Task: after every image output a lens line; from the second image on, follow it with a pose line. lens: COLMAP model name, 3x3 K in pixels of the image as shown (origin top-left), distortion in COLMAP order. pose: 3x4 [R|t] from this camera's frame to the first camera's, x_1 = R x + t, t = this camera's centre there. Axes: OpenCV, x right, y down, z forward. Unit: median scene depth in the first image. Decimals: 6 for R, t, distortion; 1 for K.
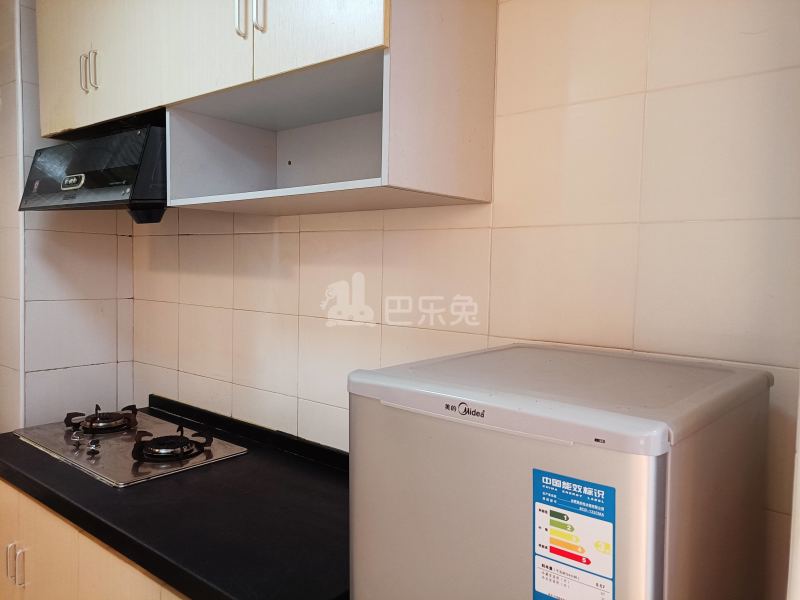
lens RADIAL K [[610.0, 0, 400.6], [0, 610.0, 297.9], [0, 0, 1]] dist [0.048660, -0.022296]
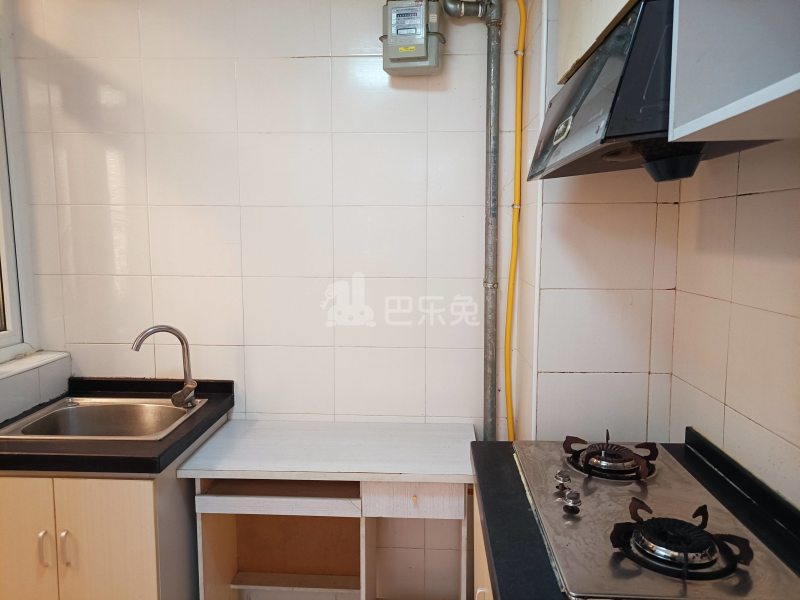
lens RADIAL K [[610.0, 0, 400.6], [0, 610.0, 297.9], [0, 0, 1]] dist [0.048660, -0.022296]
pose [[0.593948, 0.062780, -0.802050, -0.051888], [-0.027872, 0.997958, 0.057475, -0.026532], [0.804021, -0.011782, 0.594485, 0.370938]]
